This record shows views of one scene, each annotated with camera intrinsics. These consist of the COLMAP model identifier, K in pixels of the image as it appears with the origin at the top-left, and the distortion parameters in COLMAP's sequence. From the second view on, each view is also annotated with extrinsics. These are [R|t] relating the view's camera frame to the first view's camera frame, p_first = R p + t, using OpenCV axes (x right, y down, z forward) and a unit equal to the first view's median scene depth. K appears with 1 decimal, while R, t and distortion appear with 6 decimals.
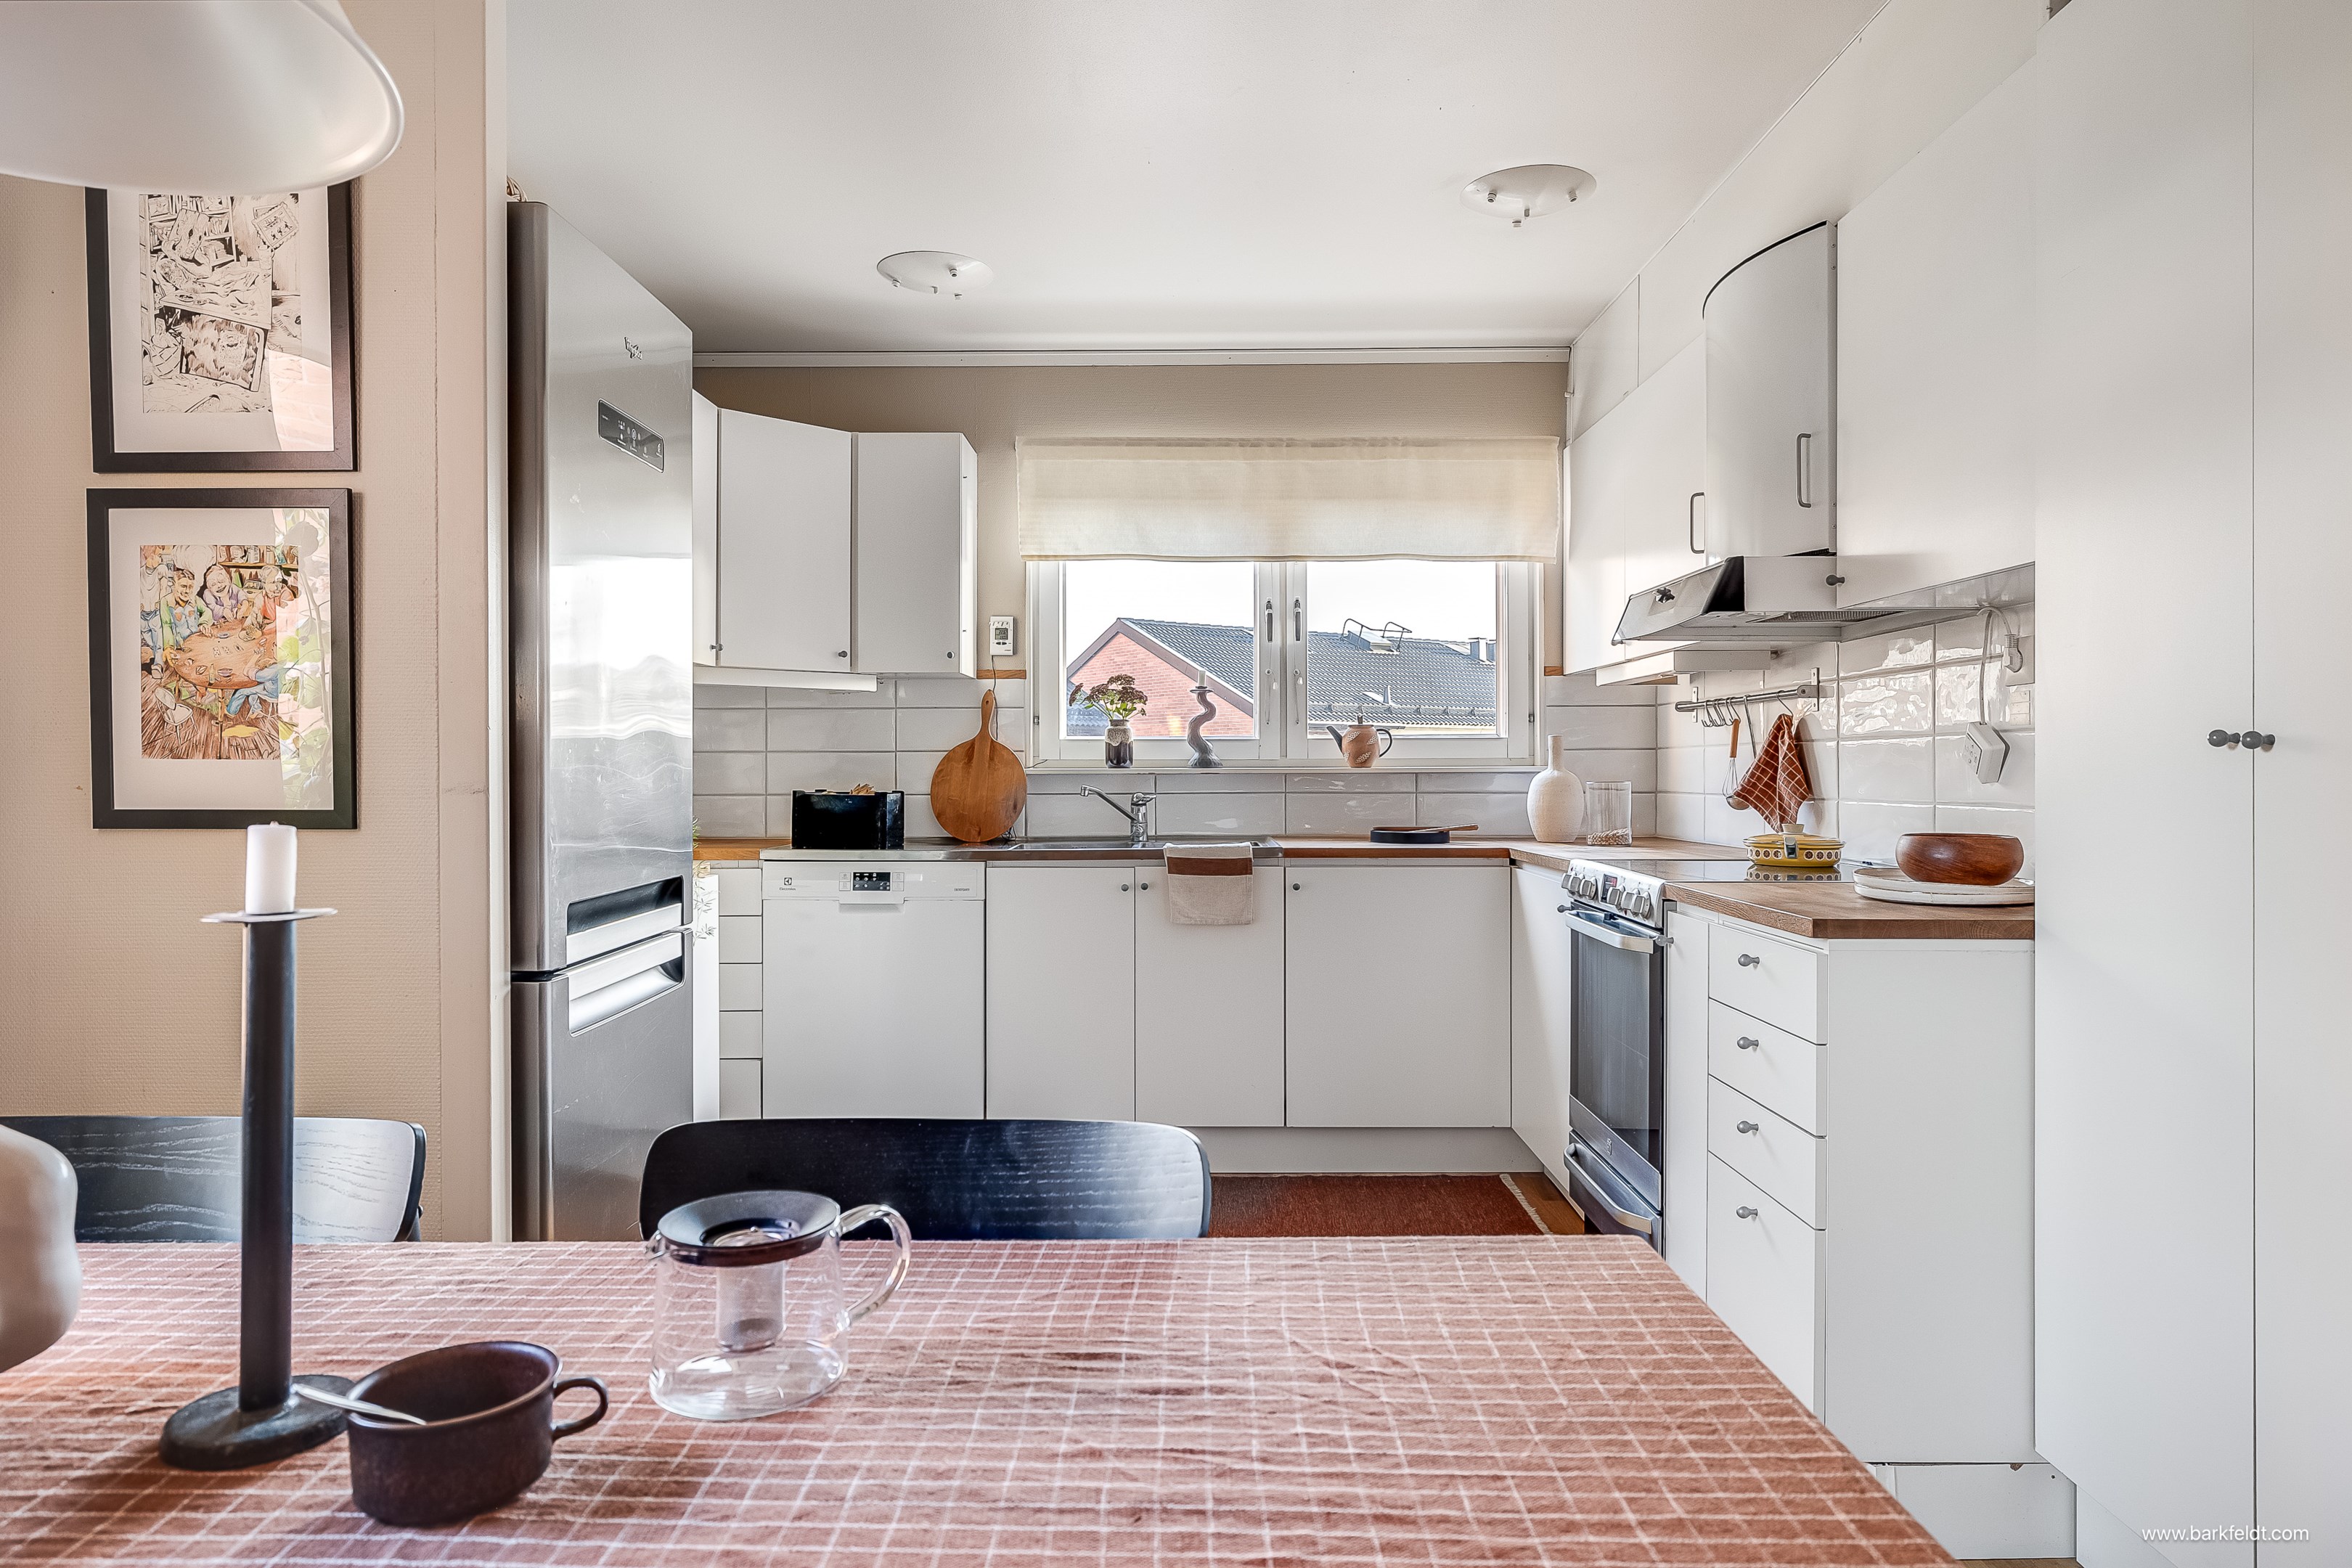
lens RADIAL K [[1386.8, 0, 1180.4], [0, 1386.8, 771.7], [0, 0, 1]] dist [-0.004078, -0.000319]
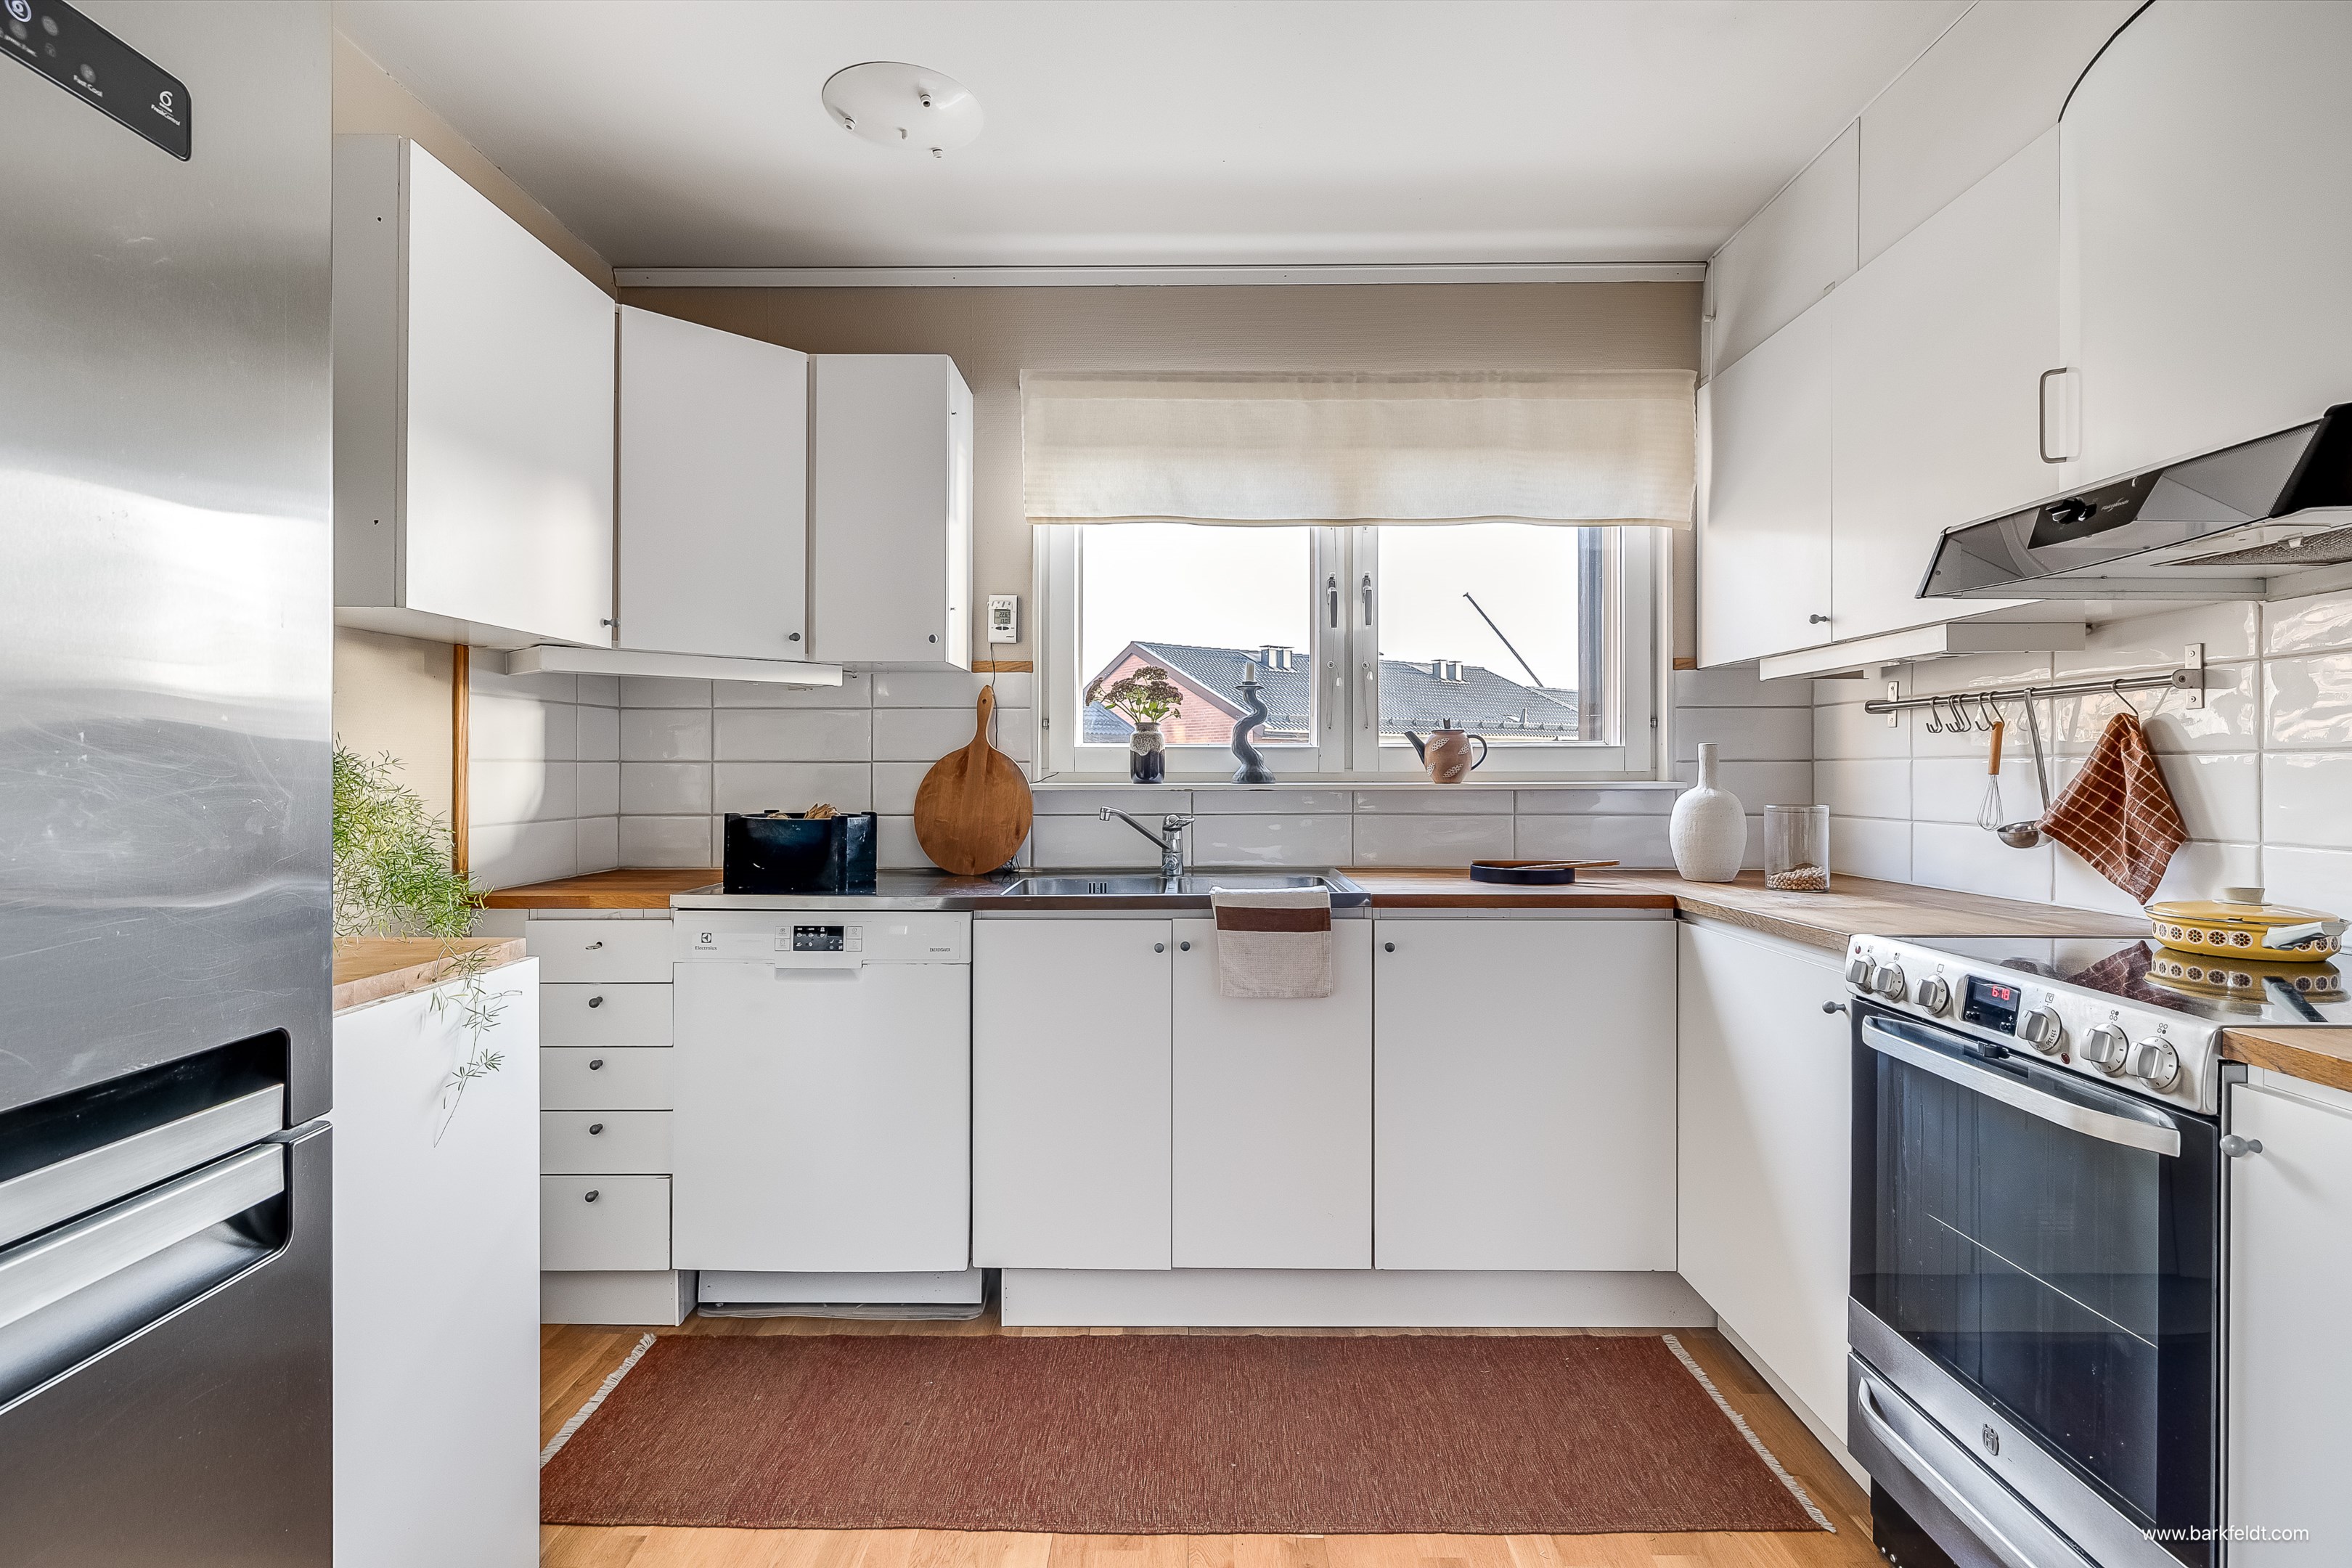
lens RADIAL K [[1144.8, 0, 1181.2], [0, 1144.8, 769.1], [0, 0, 1]] dist [0.000868, 0.000513]
pose [[0.999997, 0.002208, -0.001315, -0.024860], [-0.002212, 0.999994, -0.002652, -0.009392], [0.001310, 0.002655, 0.999996, 0.349665]]
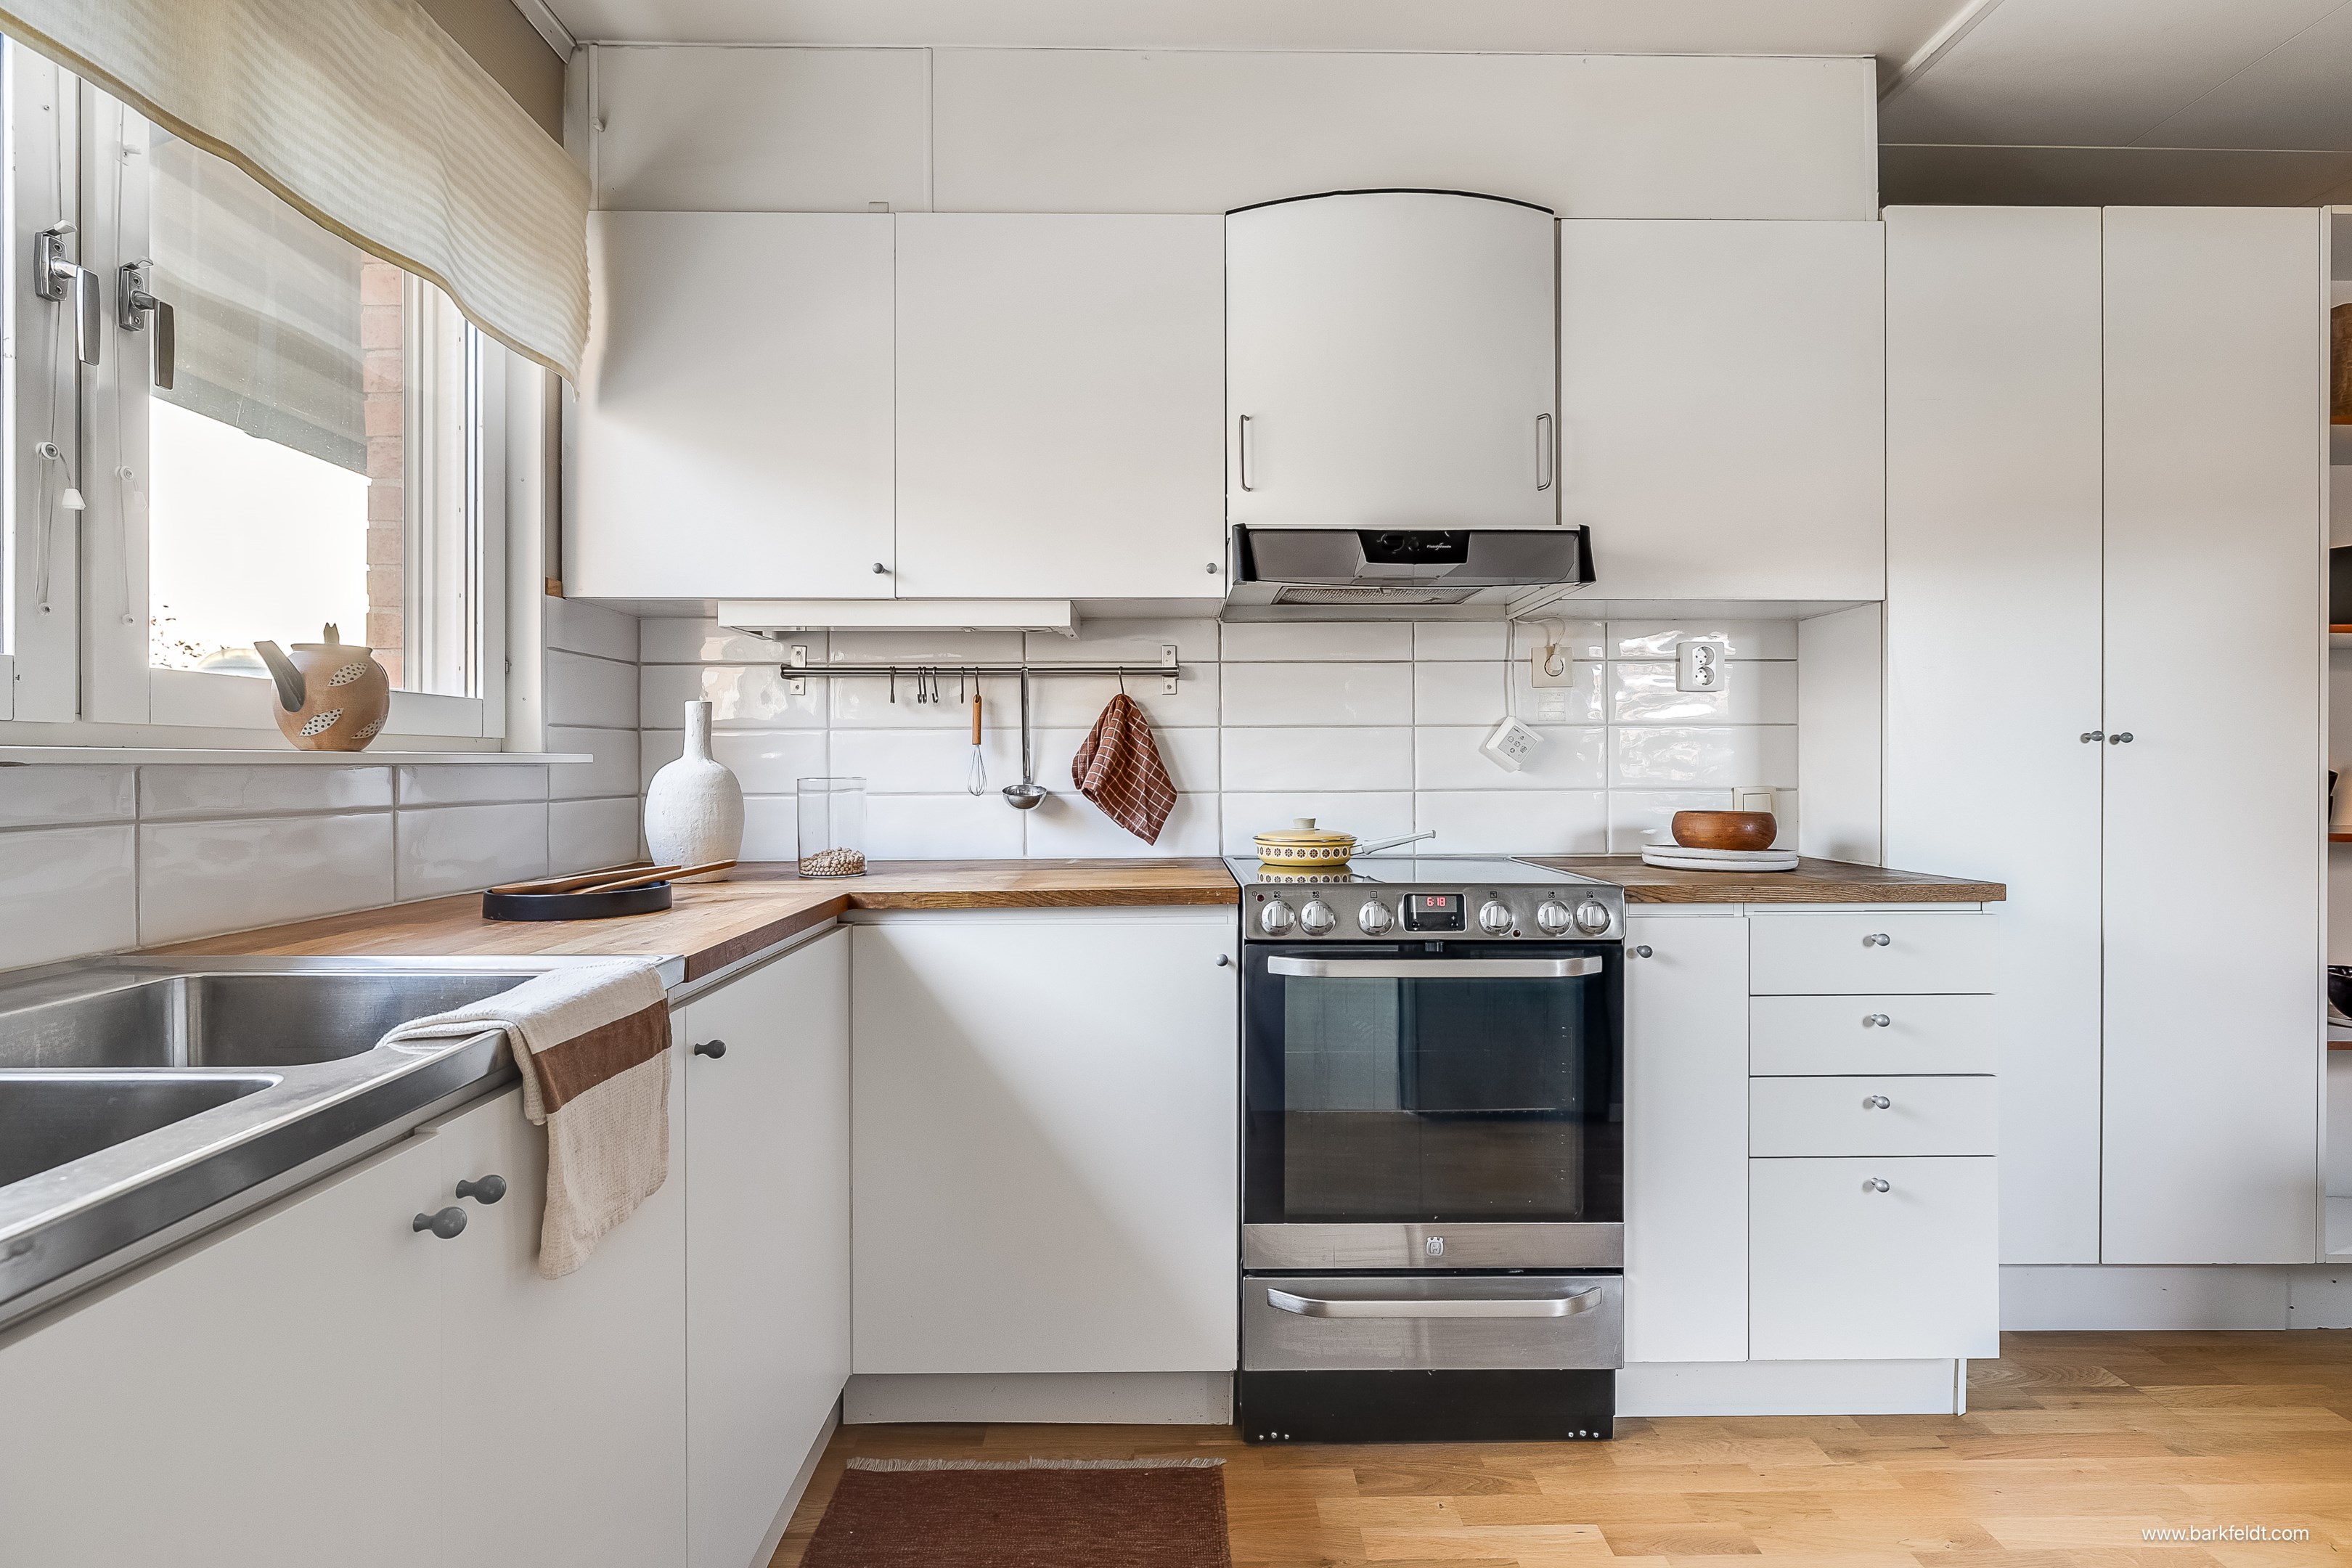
lens RADIAL K [[1144.8, 0, 1181.2], [0, 1144.8, 769.1], [0, 0, 1]] dist [0.000868, 0.000513]
pose [[-0.022347, 0.001683, 0.999749, -0.222111], [0.003748, 0.999992, -0.001600, 0.004302], [-0.999743, 0.003711, -0.022354, 0.792495]]
